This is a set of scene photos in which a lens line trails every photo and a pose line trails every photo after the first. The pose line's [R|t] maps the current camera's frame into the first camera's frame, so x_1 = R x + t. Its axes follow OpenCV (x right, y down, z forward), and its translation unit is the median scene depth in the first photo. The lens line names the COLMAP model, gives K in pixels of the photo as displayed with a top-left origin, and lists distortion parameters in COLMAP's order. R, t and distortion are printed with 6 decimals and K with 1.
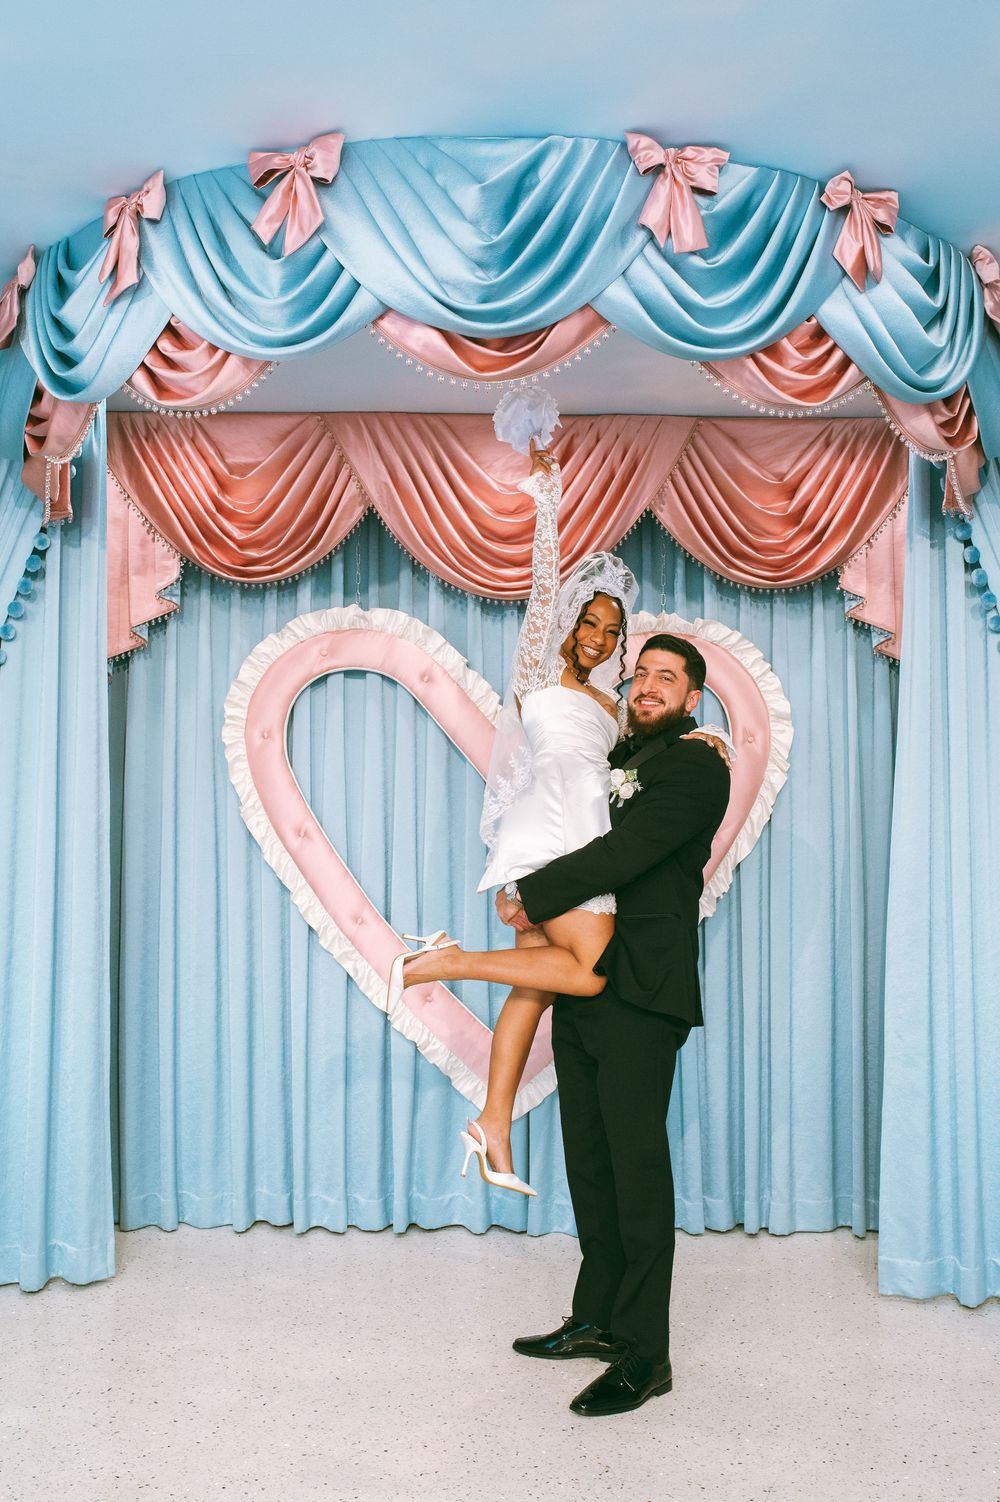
lens RADIAL K [[1410.7, 0, 527.2], [0, 1410.7, 776.8], [0, 0, 1]] dist [-0.030159, 0.000000]
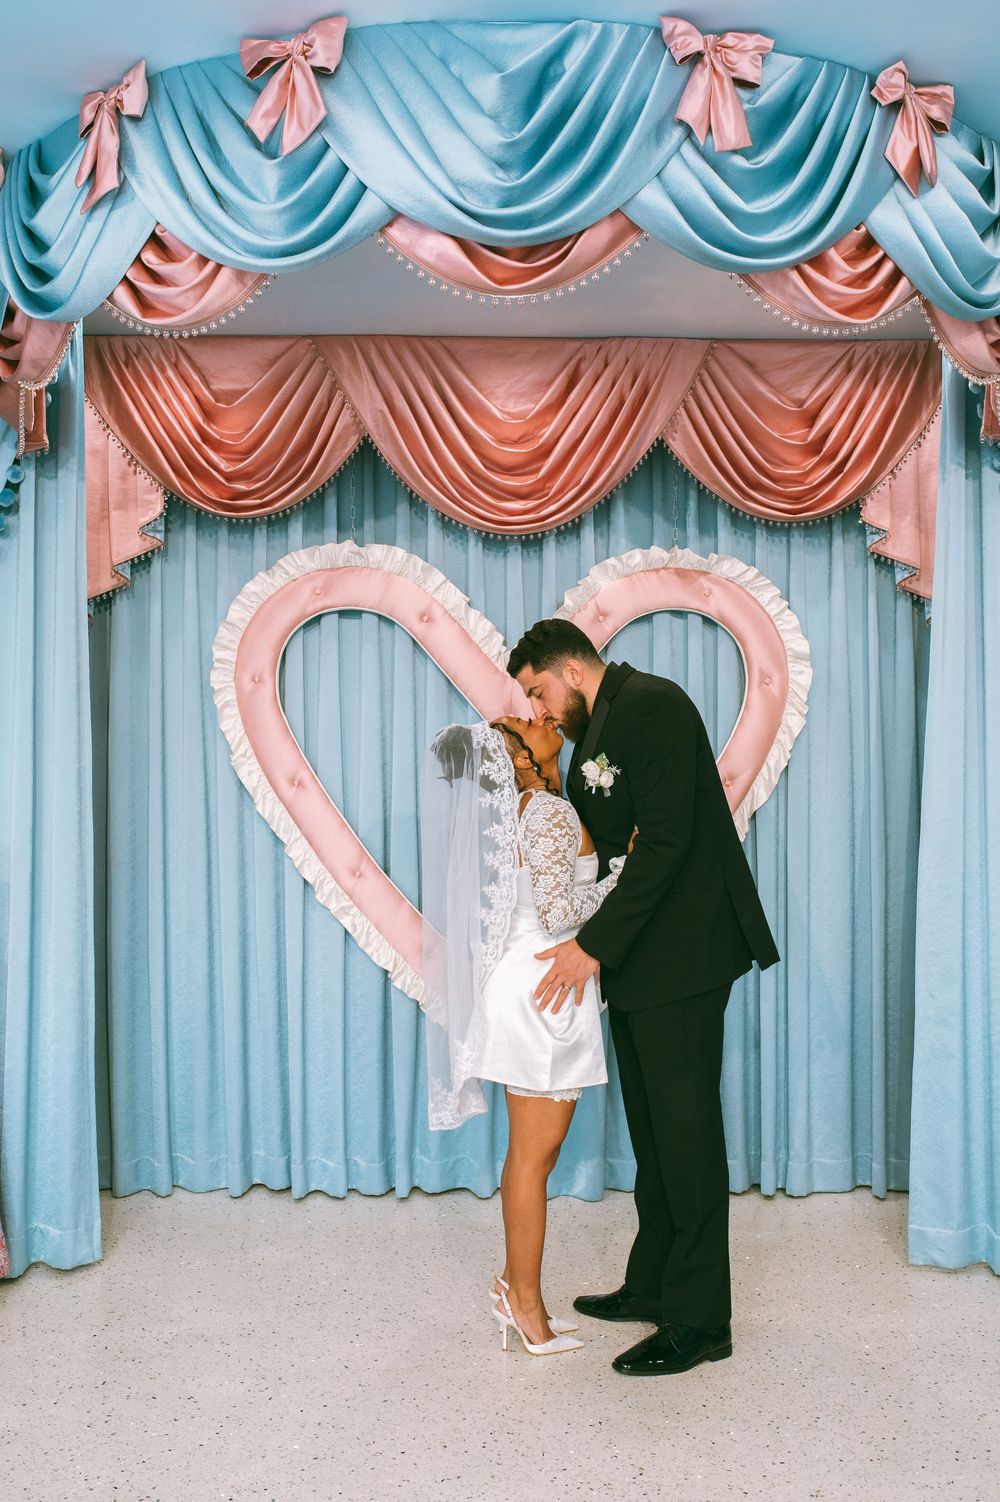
lens RADIAL K [[1410.7, 0, 522.1], [0, 1410.7, 762.6], [0, 0, 1]] dist [-0.030159, 0.000000]
pose [[0.999916, -0.005379, 0.011787, -0.018804], [0.004929, 0.999270, 0.037890, -0.008647], [-0.011983, -0.037829, 0.999212, 0.049867]]
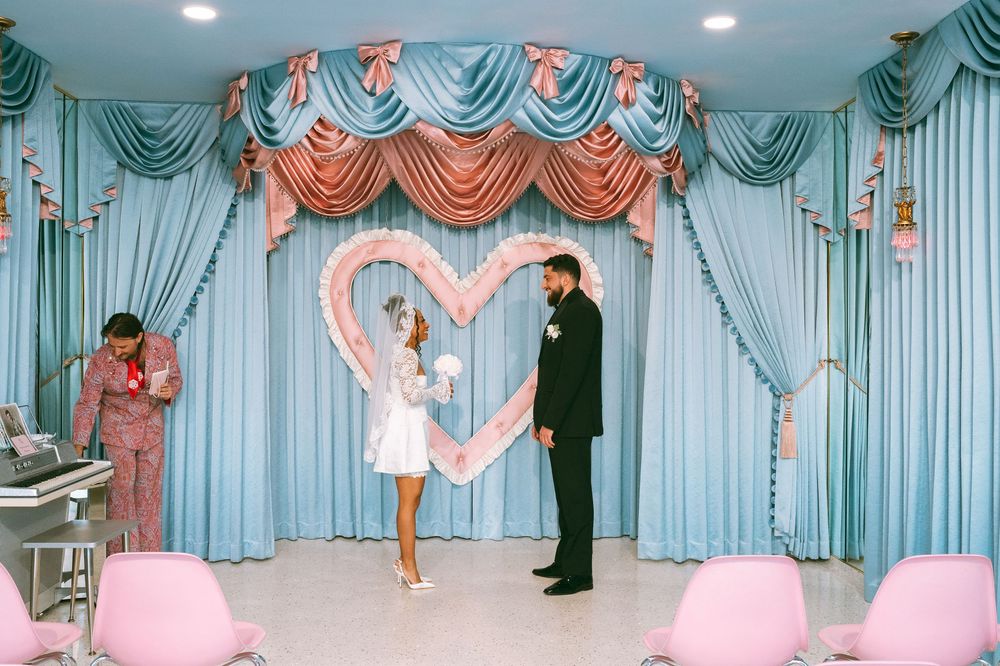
lens RADIAL K [[939.2, 0, 514.4], [0, 939.2, 361.9], [0, 0, 1]] dist [-0.030159, 0.000000]
pose [[0.997787, 0.000296, 0.066485, -0.028838], [-0.004863, 0.997637, 0.068535, -0.025216], [-0.066307, -0.068707, 0.995431, -0.342172]]
